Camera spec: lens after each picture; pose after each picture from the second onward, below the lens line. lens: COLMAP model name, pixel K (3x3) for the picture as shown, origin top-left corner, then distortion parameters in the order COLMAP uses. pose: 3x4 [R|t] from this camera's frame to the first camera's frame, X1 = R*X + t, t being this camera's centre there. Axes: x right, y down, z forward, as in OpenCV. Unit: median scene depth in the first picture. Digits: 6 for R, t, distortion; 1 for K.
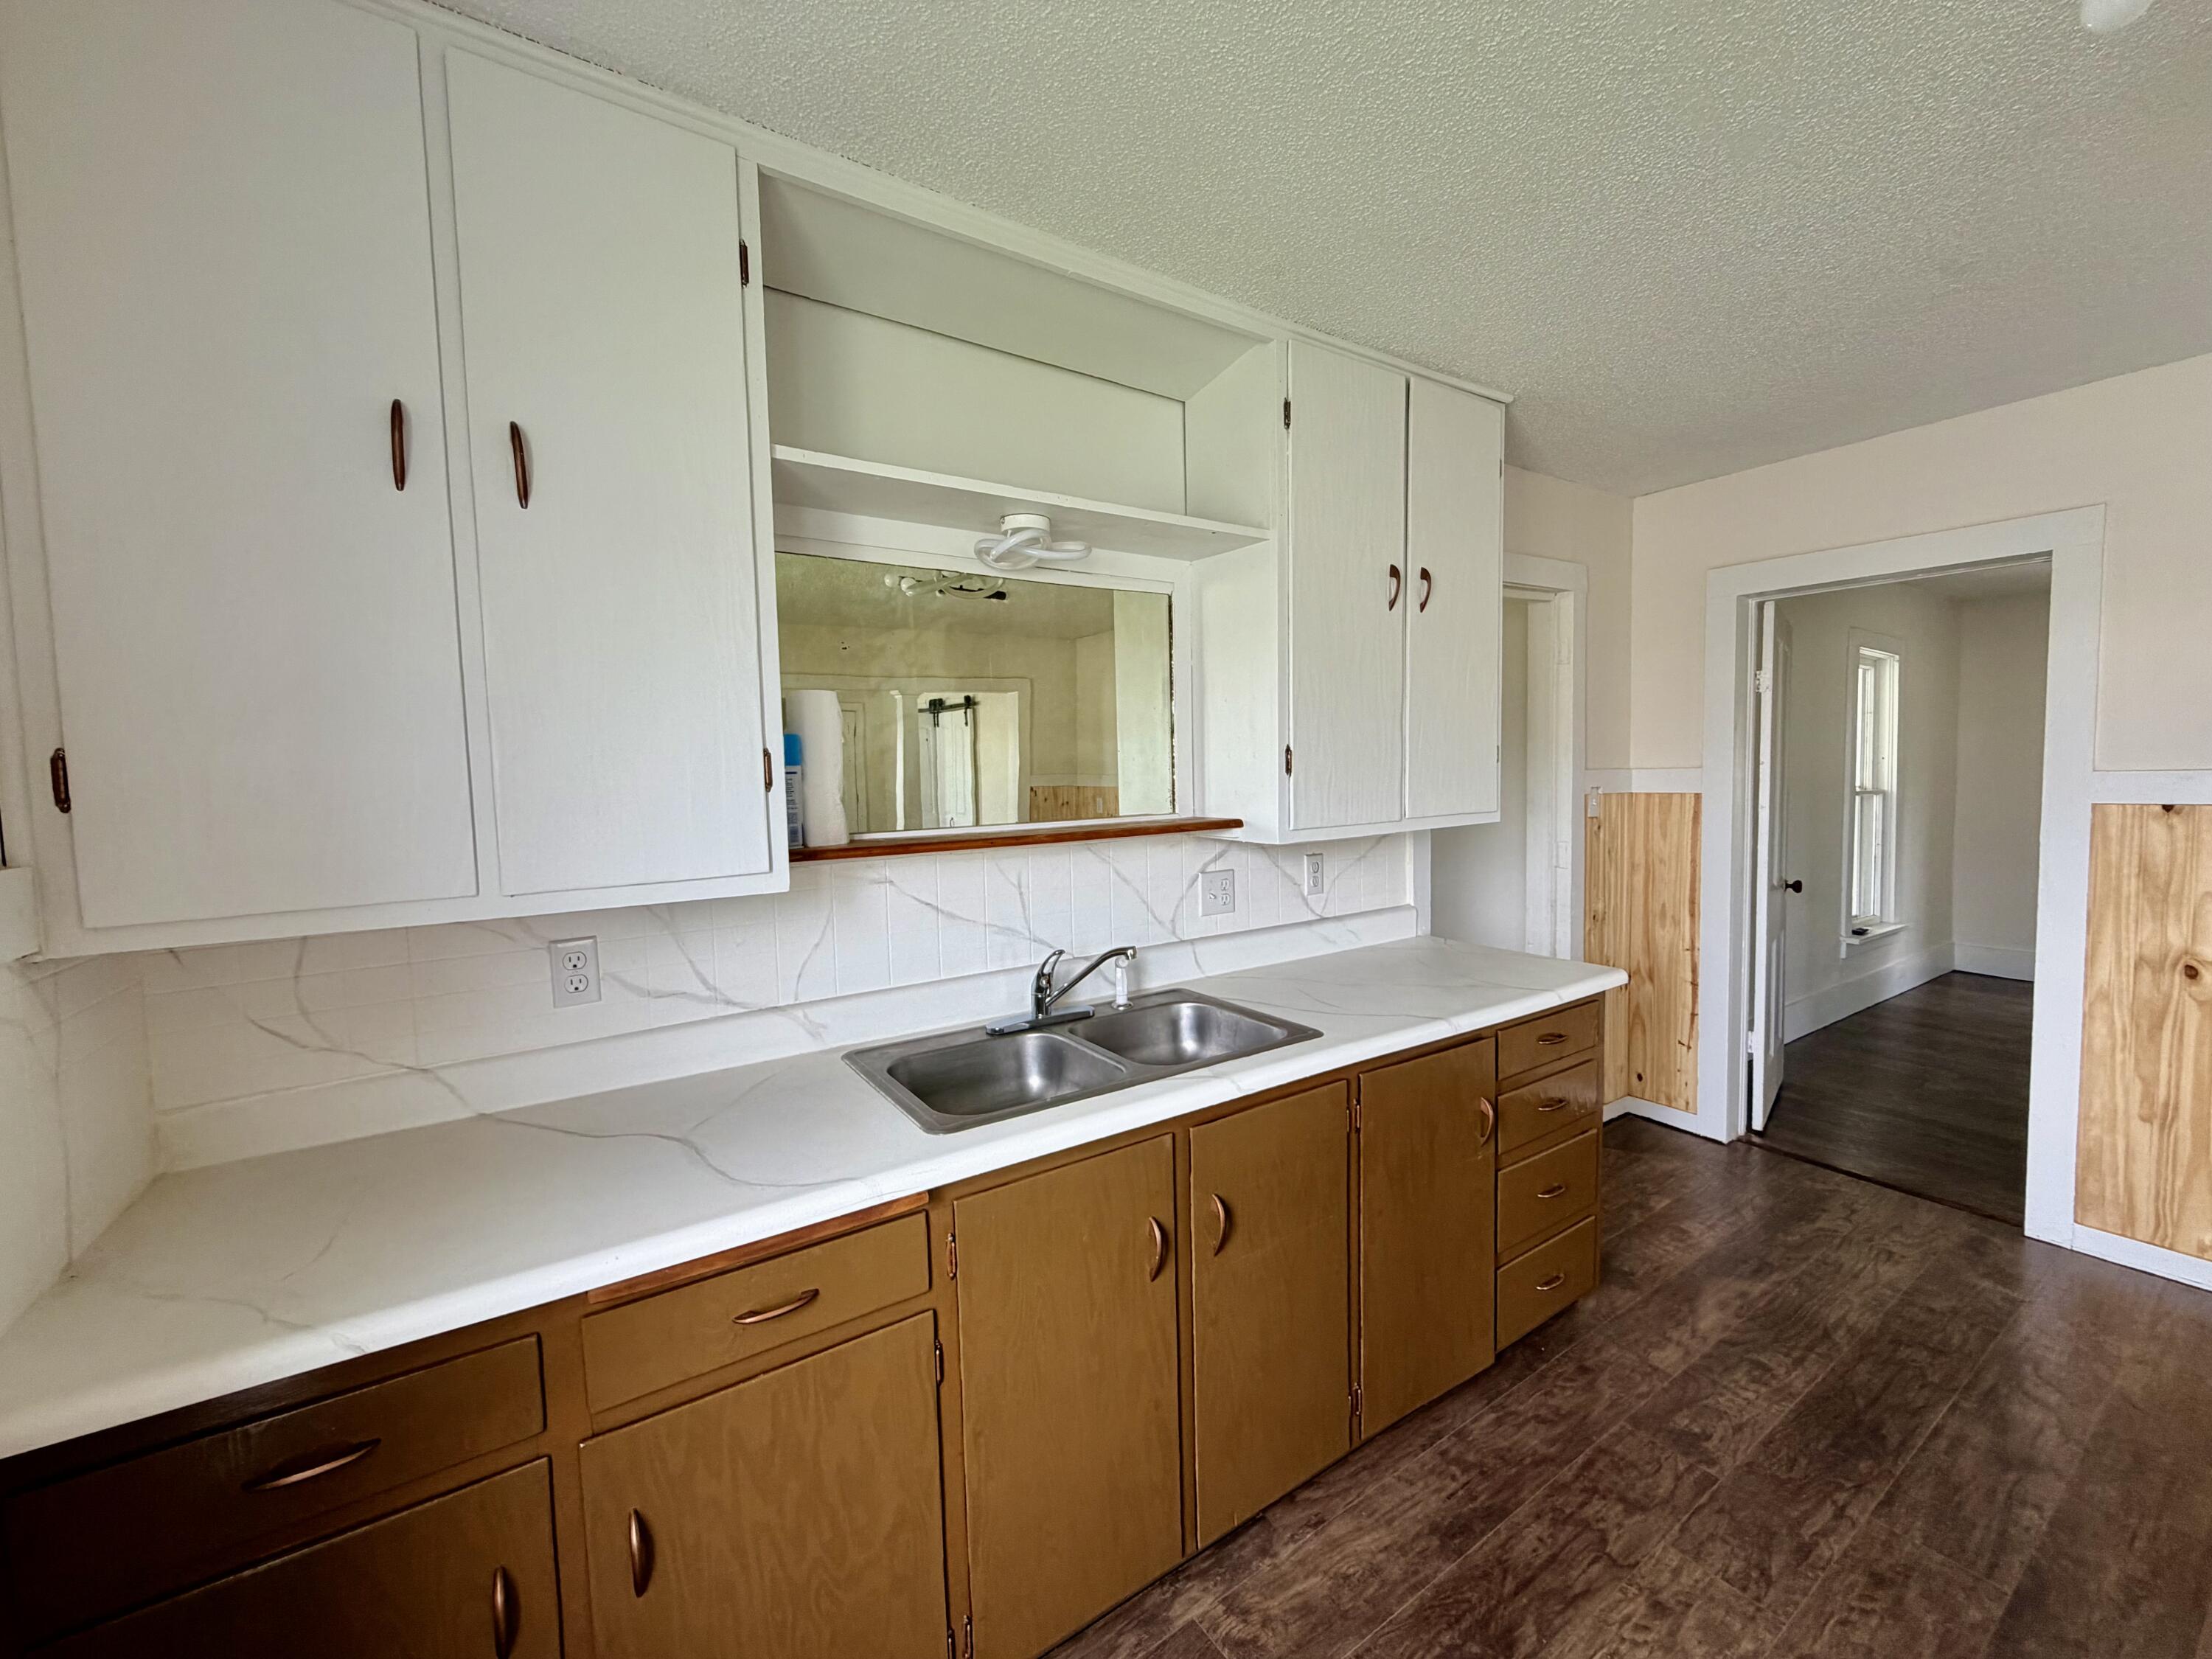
lens RADIAL K [[885.4, 0, 1099.5], [0, 885.4, 825.5], [0, 0, 1]] dist [-0.002091, -0.000214]
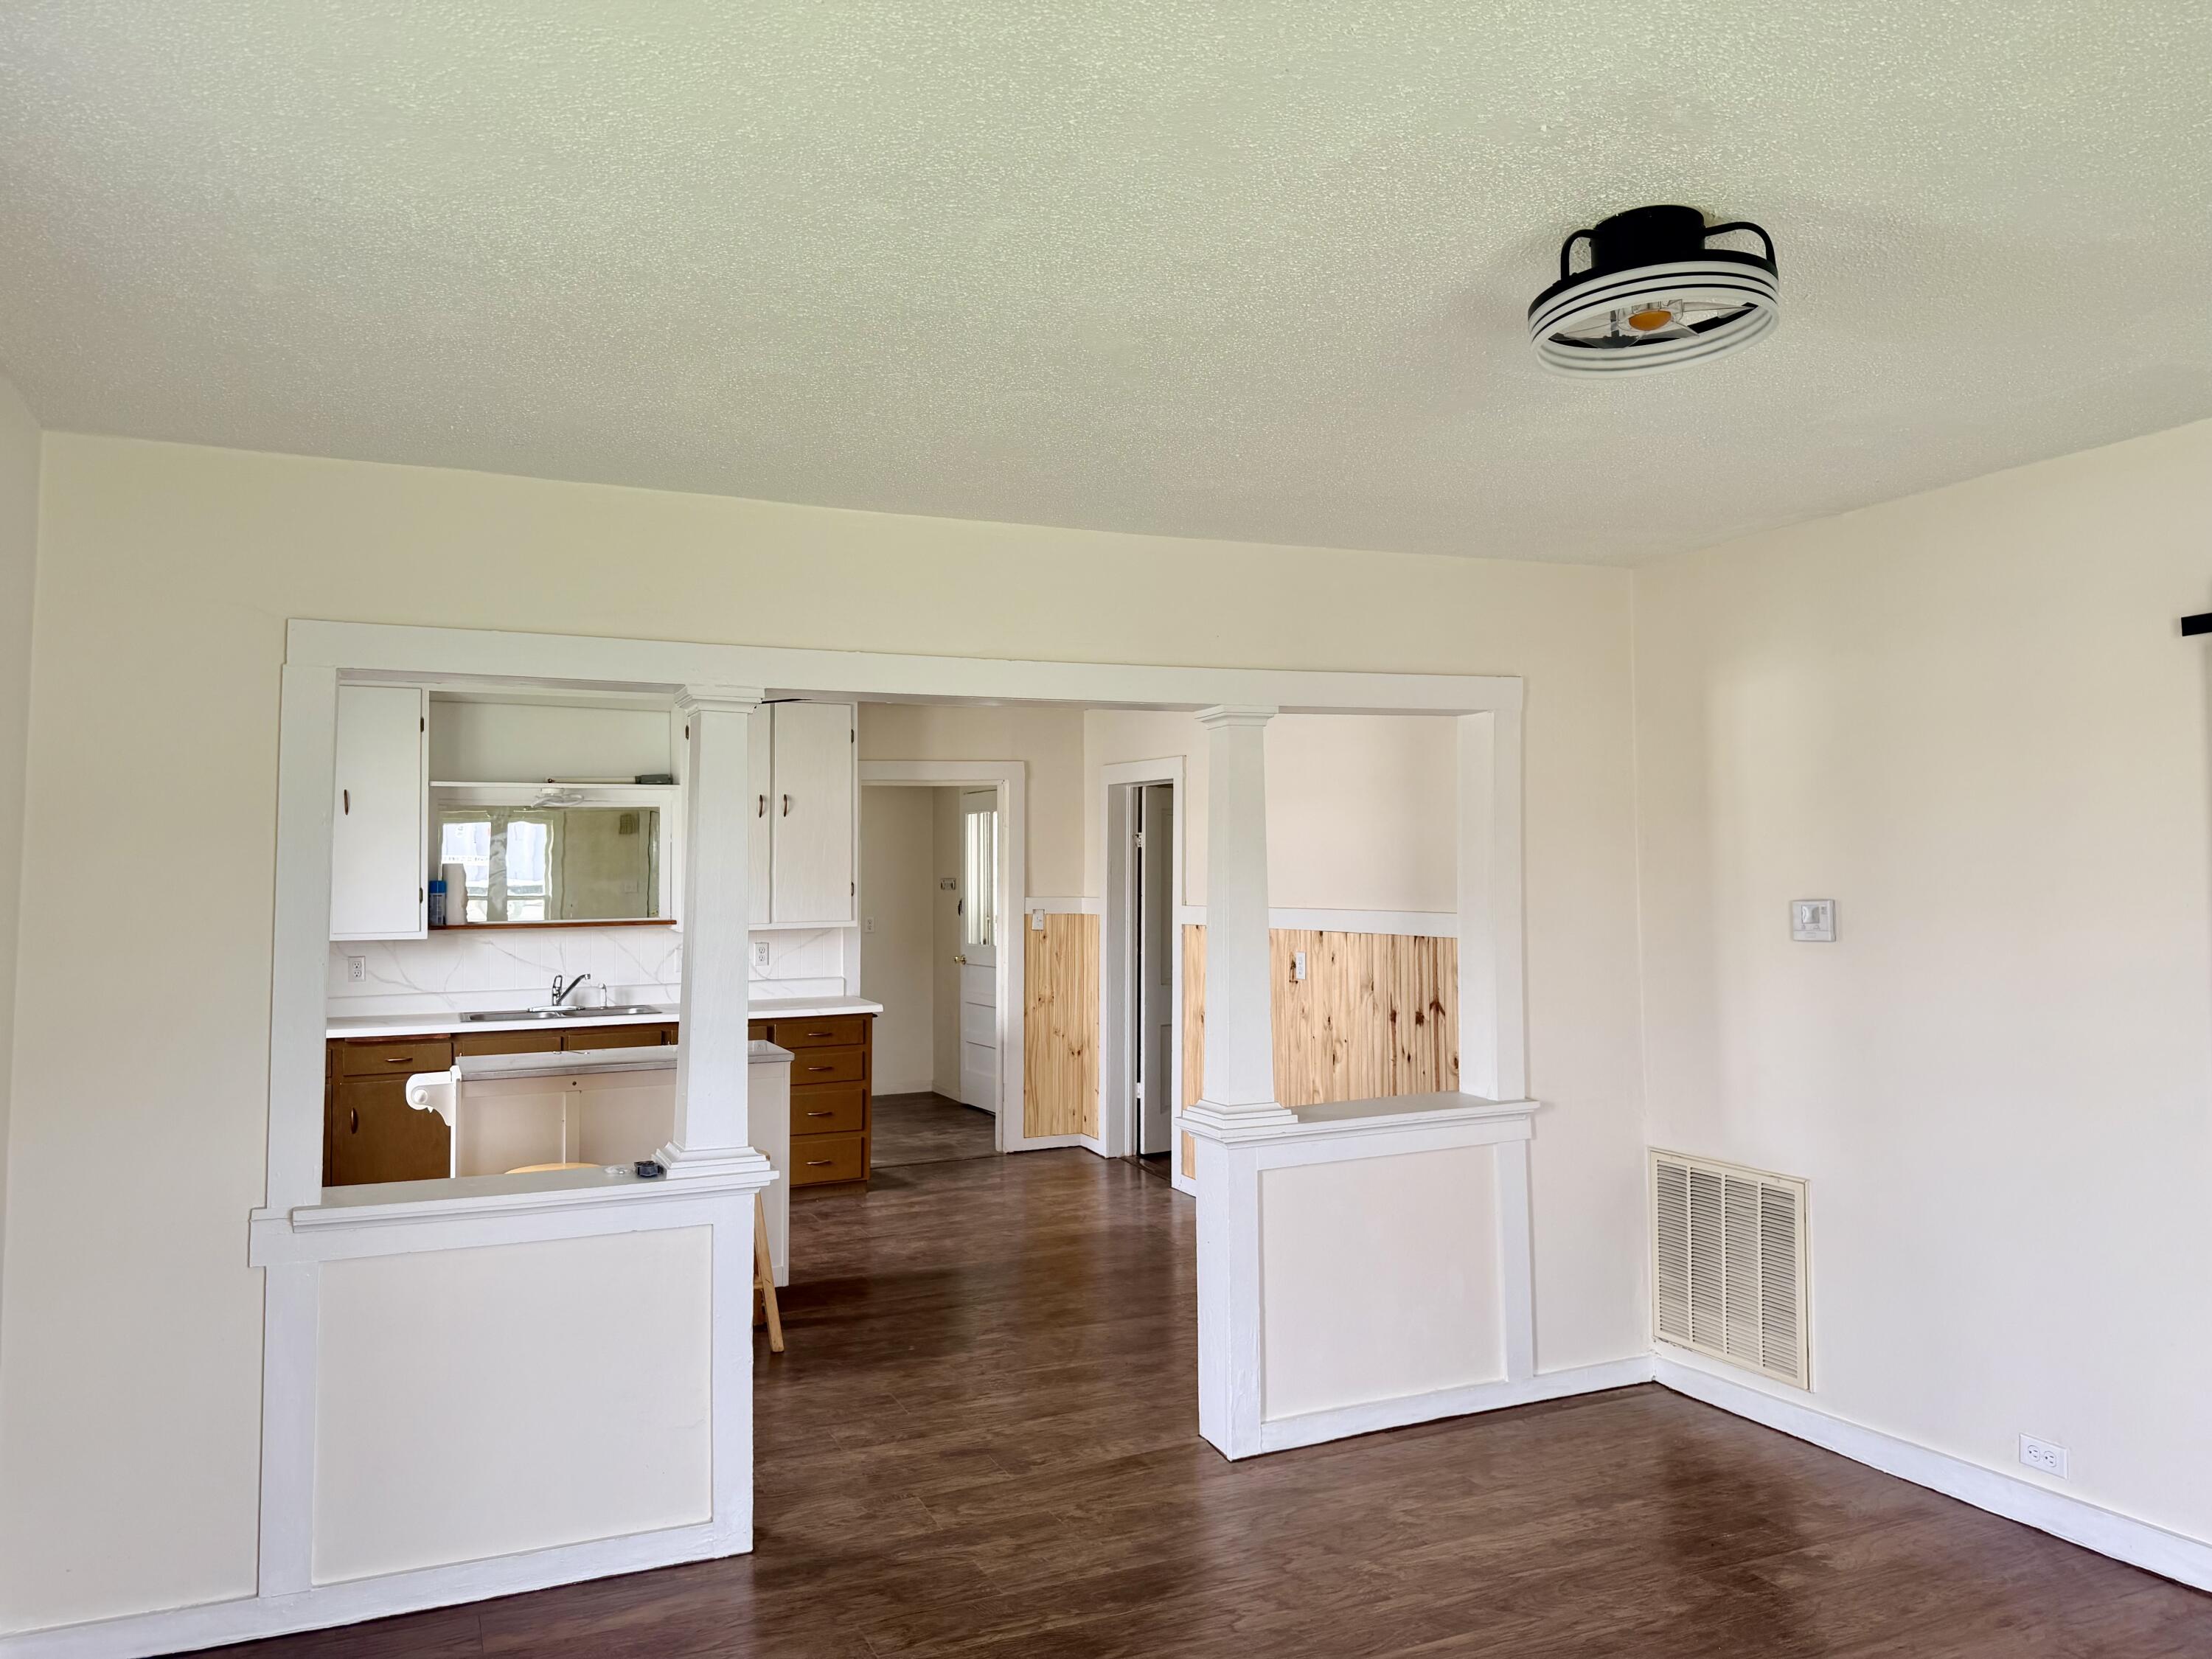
lens RADIAL K [[1561.3, 0, 1114.6], [0, 1561.3, 831.8], [0, 0, 1]] dist [0.058857, -0.055387]
pose [[0.987263, 0.013699, -0.158503, 1.973980], [-0.026962, 0.996281, -0.081832, 0.066697], [0.156793, 0.085063, 0.983962, -2.750749]]
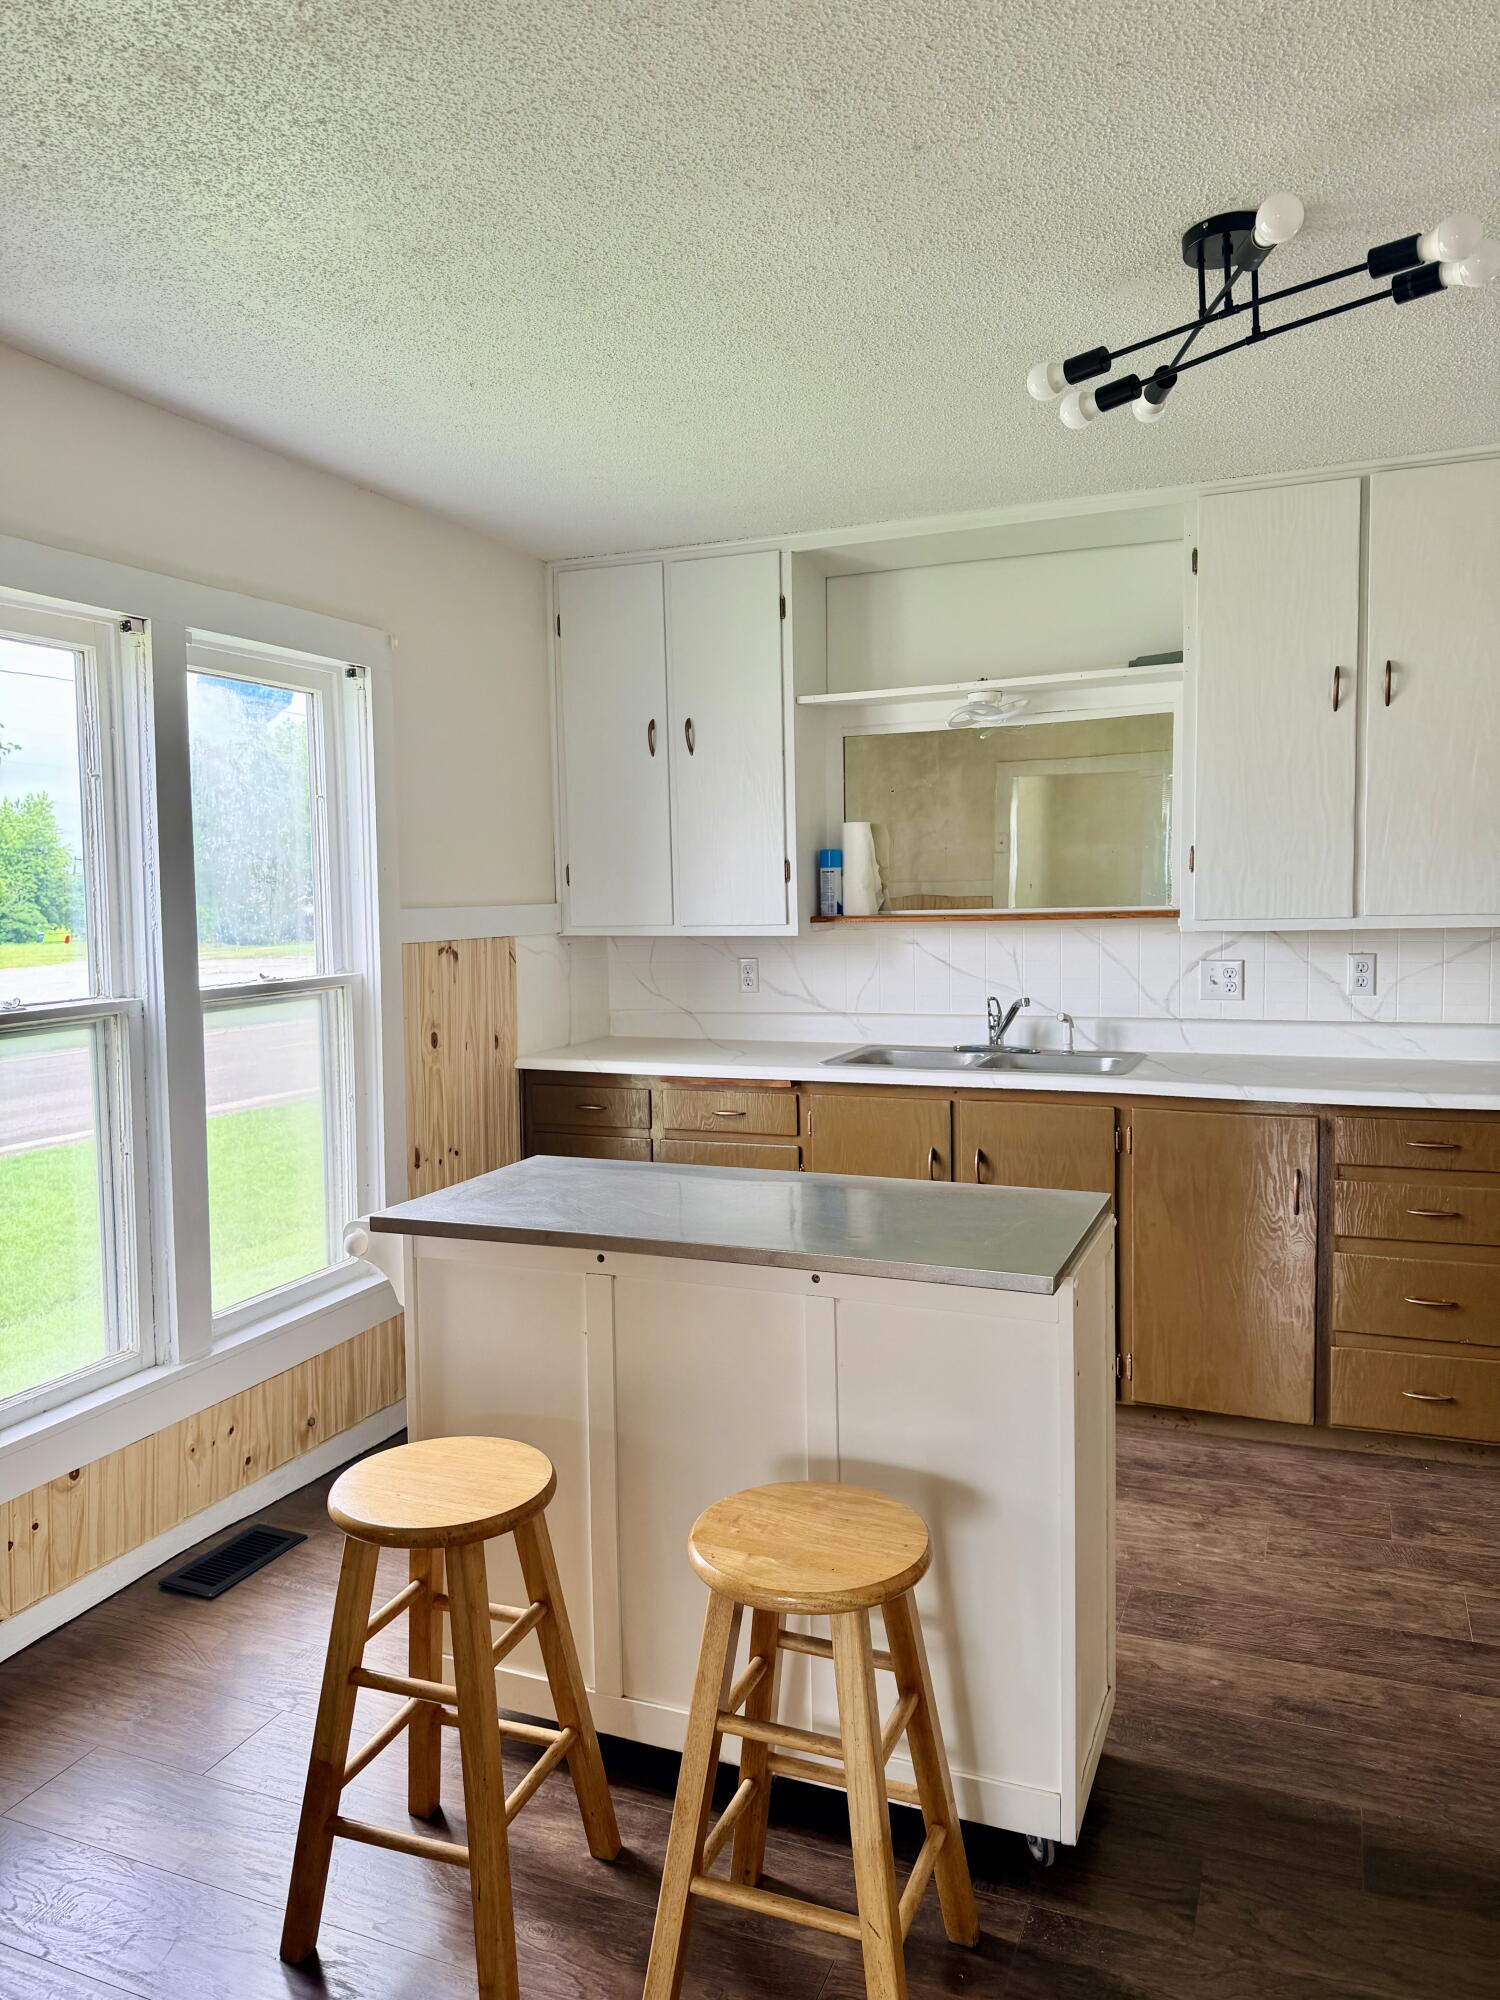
lens RADIAL K [[1411.7, 0, 736.5], [0, 1411.7, 1009.0], [0, 0, 1]] dist [0.058857, -0.055387]
pose [[0.552847, 0.085624, -0.828872, 1.583598], [-0.045247, 0.996324, 0.072743, 0.014844], [0.832054, -0.002712, 0.554689, -0.584346]]
